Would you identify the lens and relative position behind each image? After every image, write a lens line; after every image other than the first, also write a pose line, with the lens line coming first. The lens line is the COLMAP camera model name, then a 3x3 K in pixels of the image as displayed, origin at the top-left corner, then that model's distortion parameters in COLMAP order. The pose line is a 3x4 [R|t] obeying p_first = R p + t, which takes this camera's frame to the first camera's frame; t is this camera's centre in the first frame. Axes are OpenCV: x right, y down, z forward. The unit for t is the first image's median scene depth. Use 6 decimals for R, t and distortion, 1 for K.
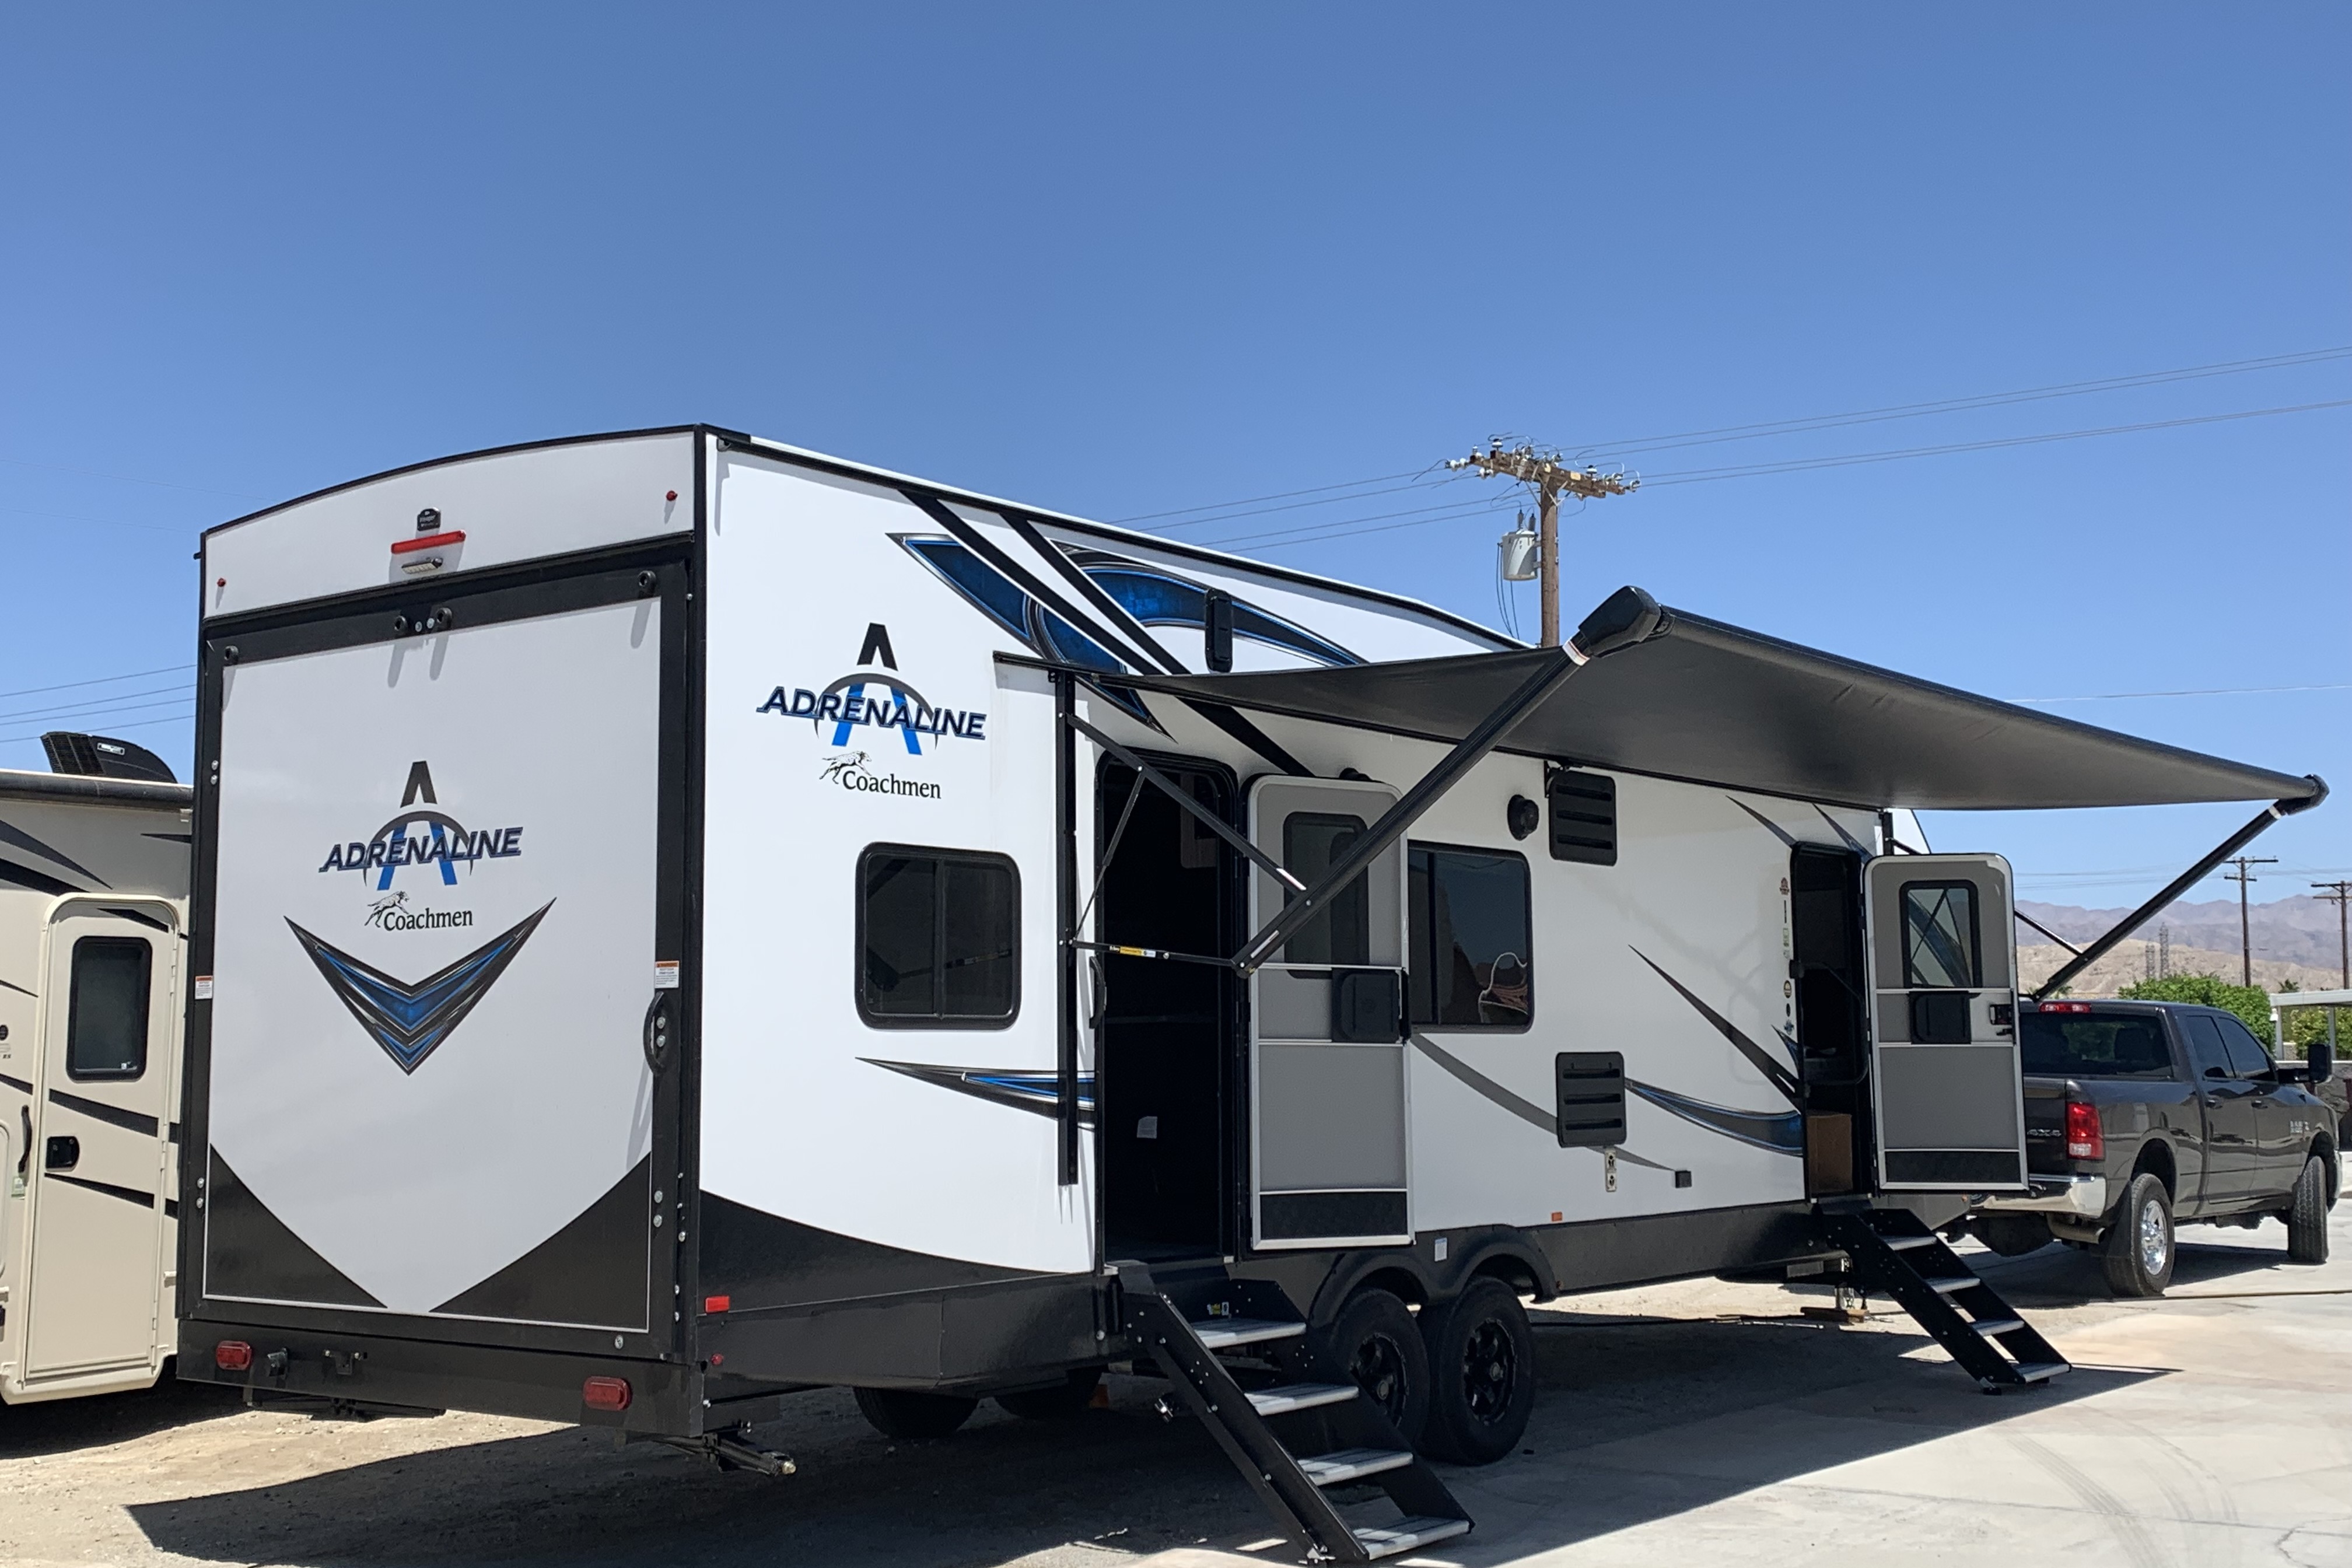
lens RADIAL K [[2681.6, 0, 1176.0], [0, 2681.6, 784.0], [0, 0, 1]] dist [0.211243, -0.787253]
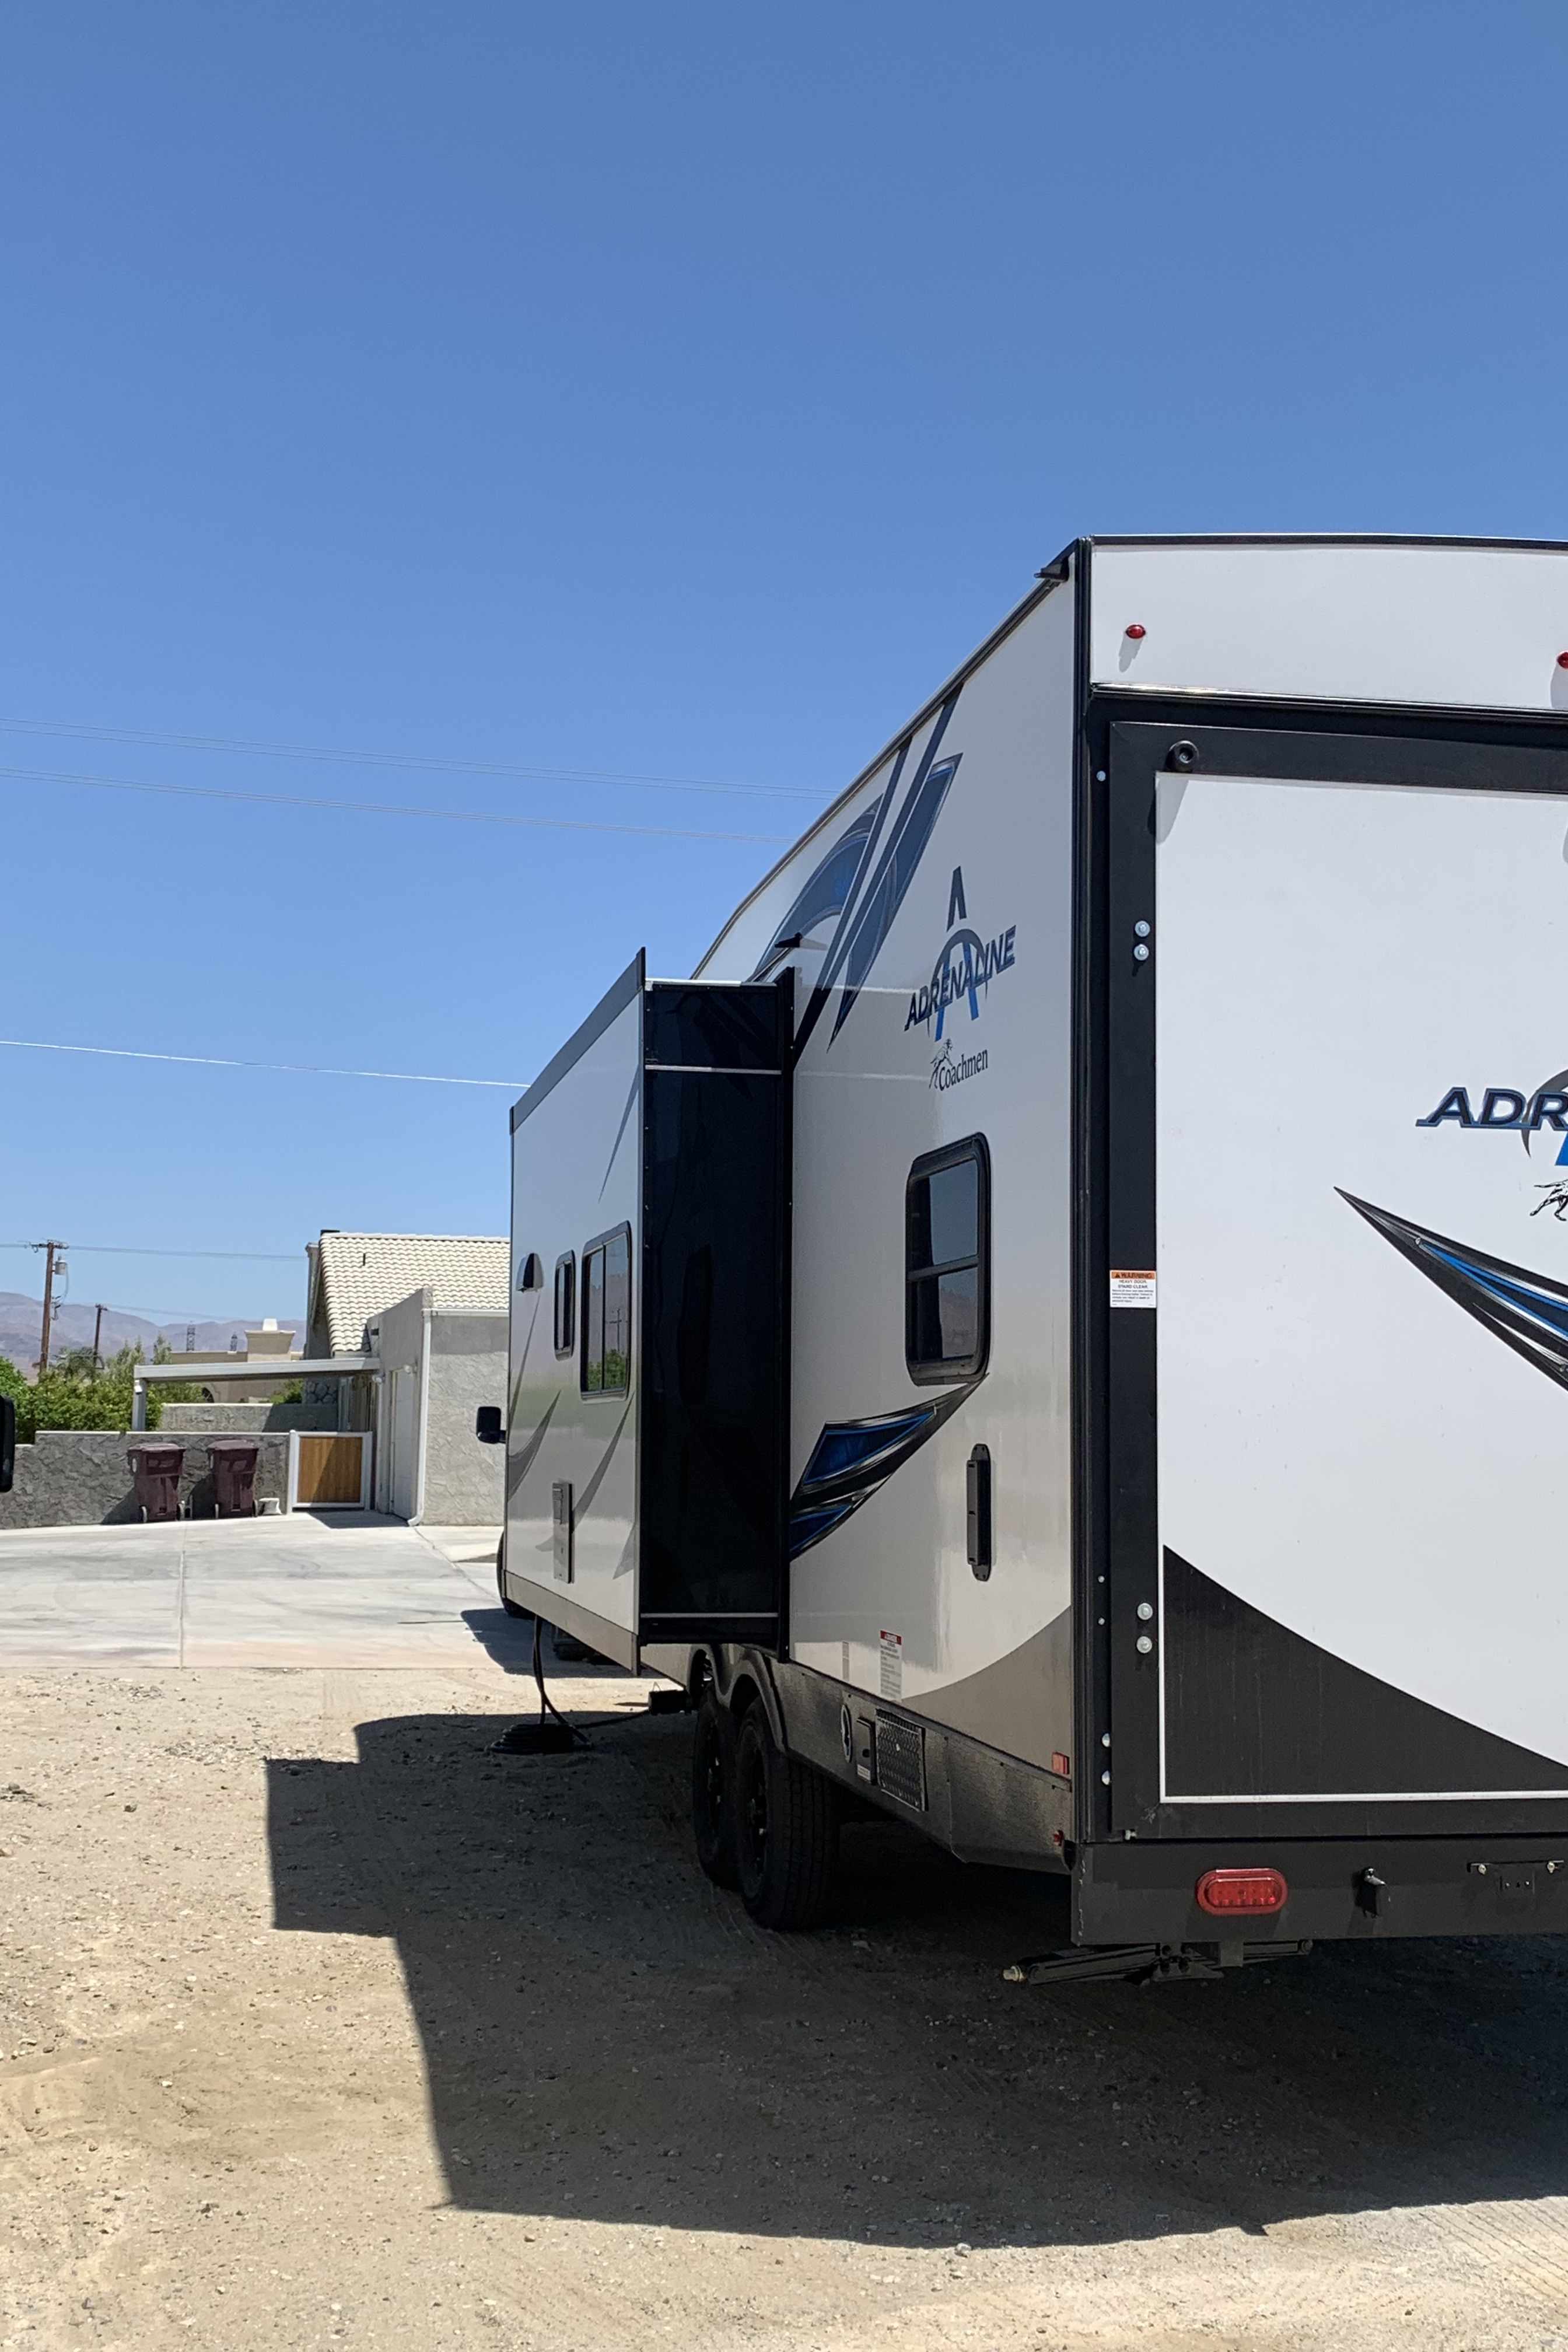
lens RADIAL K [[2681.6, 0, 784.0], [0, 2681.6, 1176.0], [0, 0, 1]] dist [0.211243, -0.787253]
pose [[0.649953, 0.087115, 0.754965, -0.929051], [-0.093970, 0.994997, -0.033913, 0.082988], [-0.754143, -0.048902, 0.654887, 0.711708]]
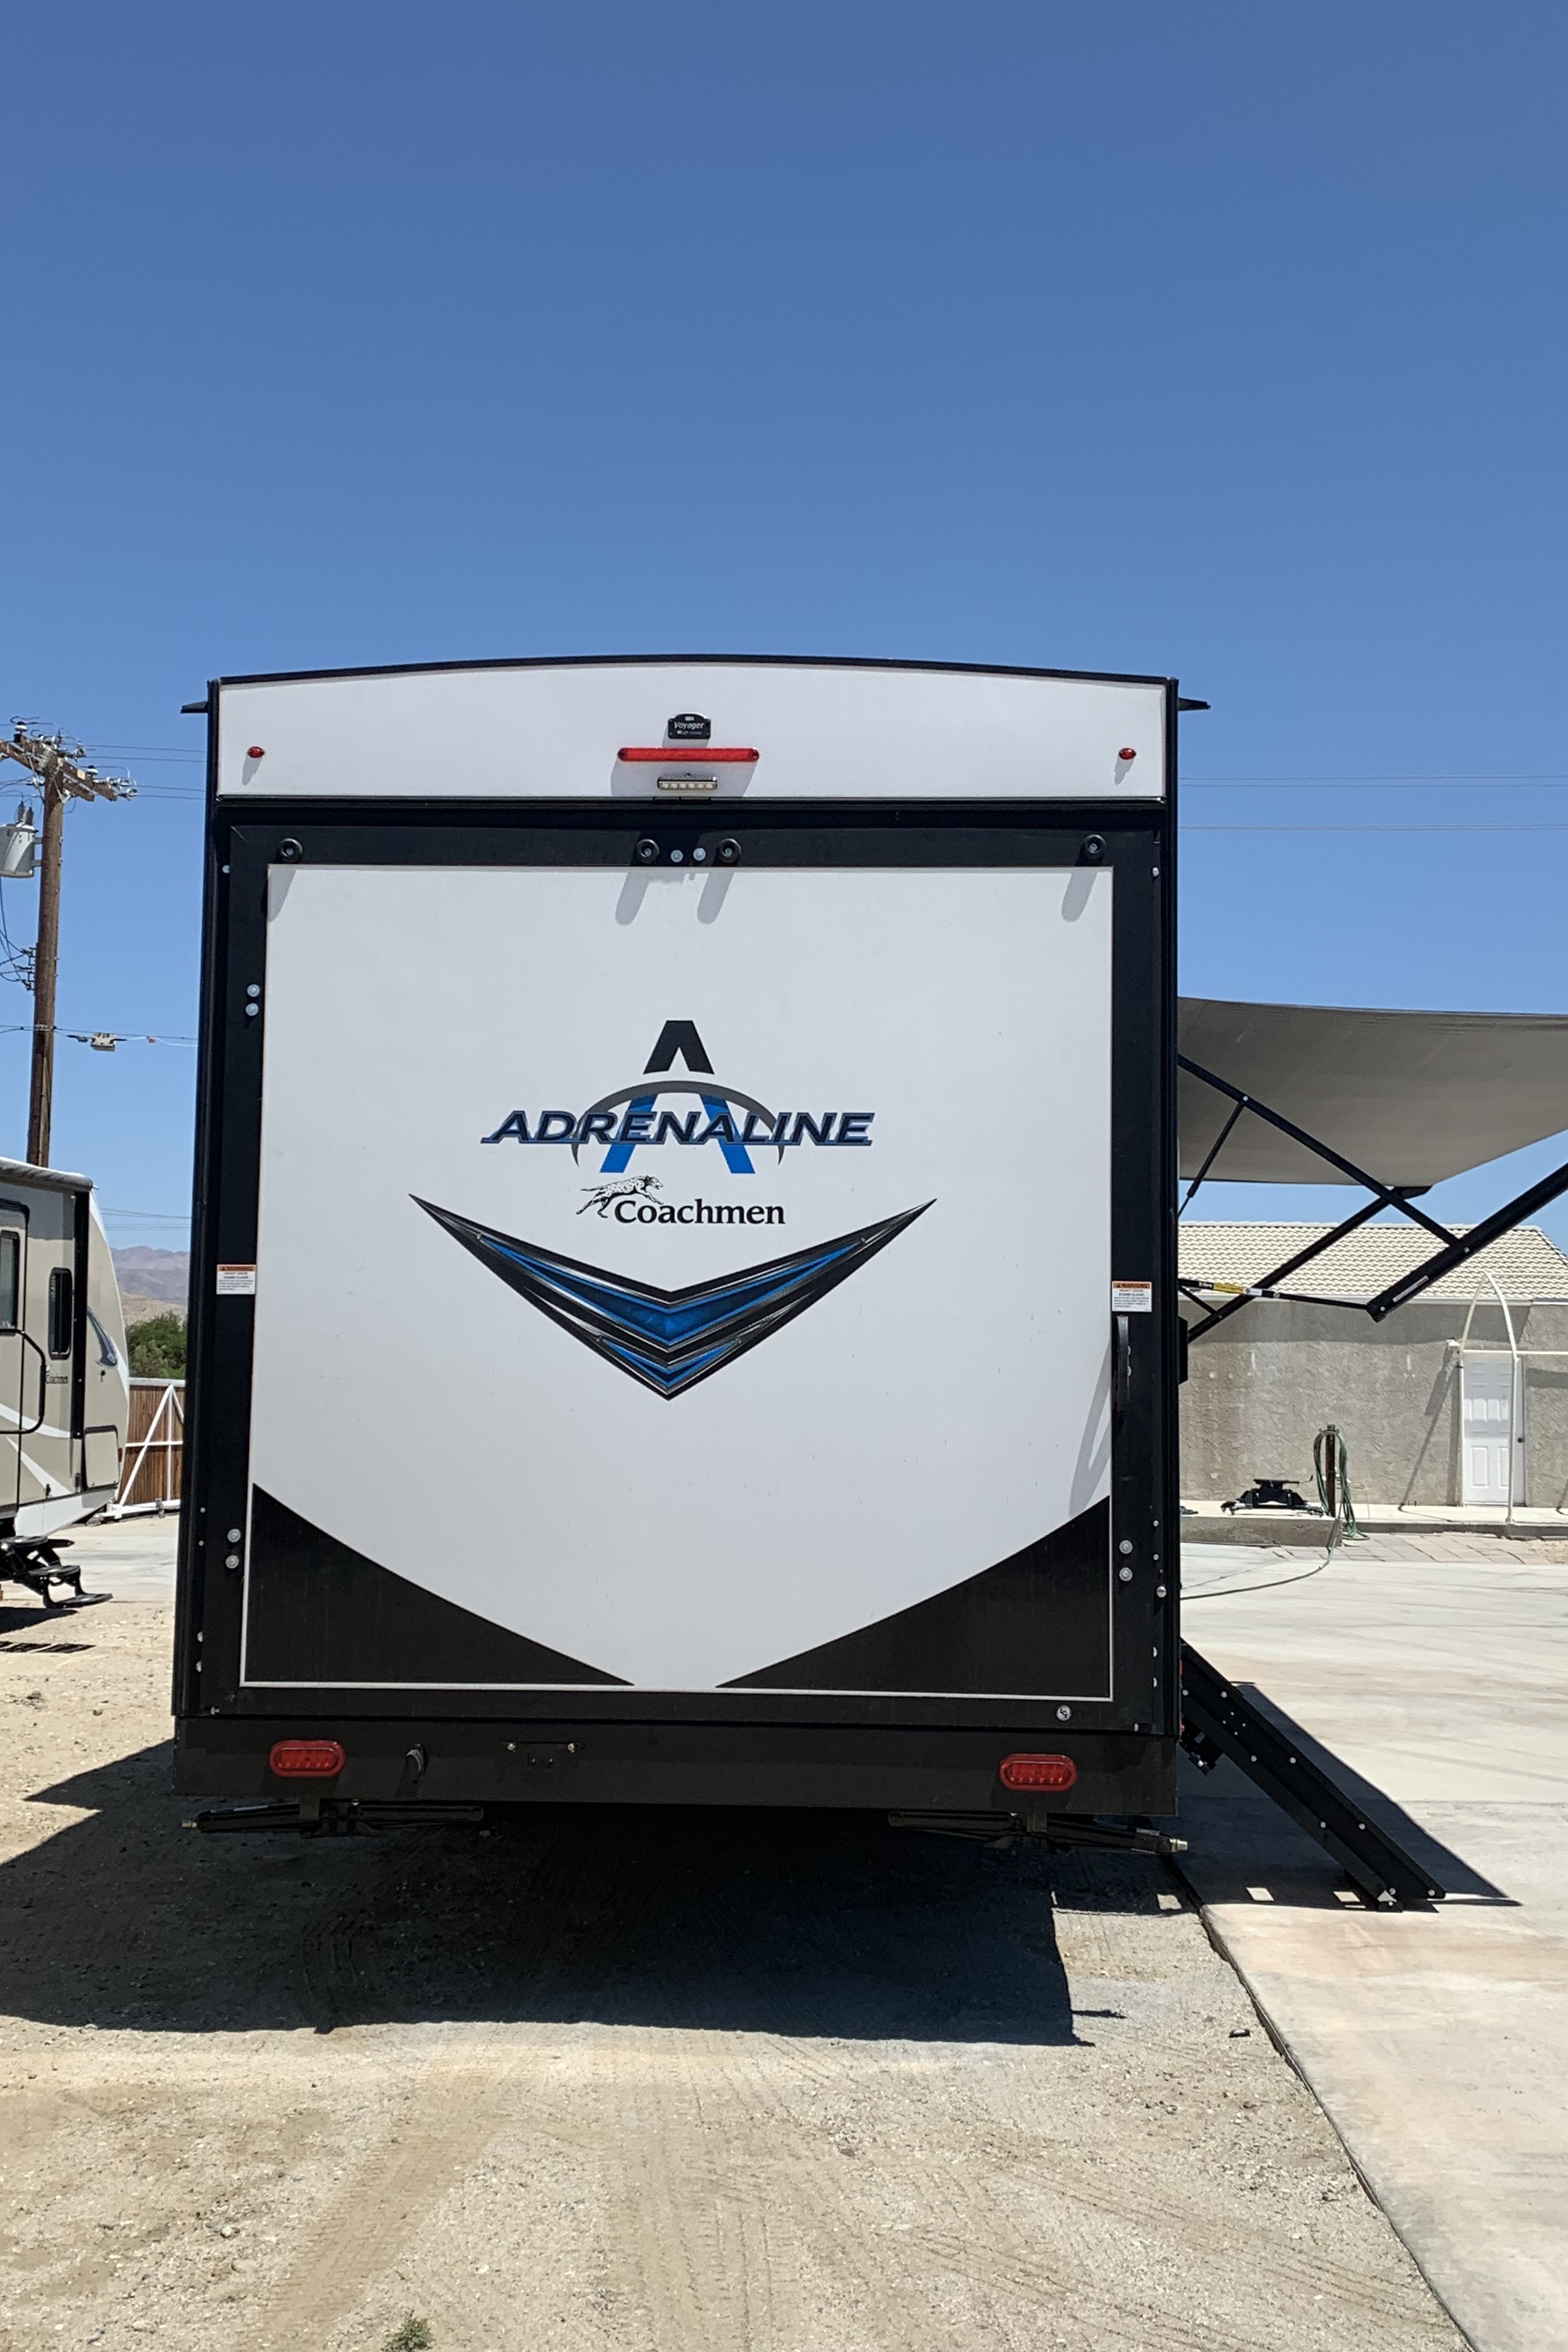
lens RADIAL K [[2681.6, 0, 784.0], [0, 2681.6, 1176.0], [0, 0, 1]] dist [0.211243, -0.787253]
pose [[0.822959, 0.066331, 0.564215, -0.708790], [-0.077721, 0.996968, -0.003842, 0.039387], [-0.562759, -0.040689, 0.825619, 0.306942]]
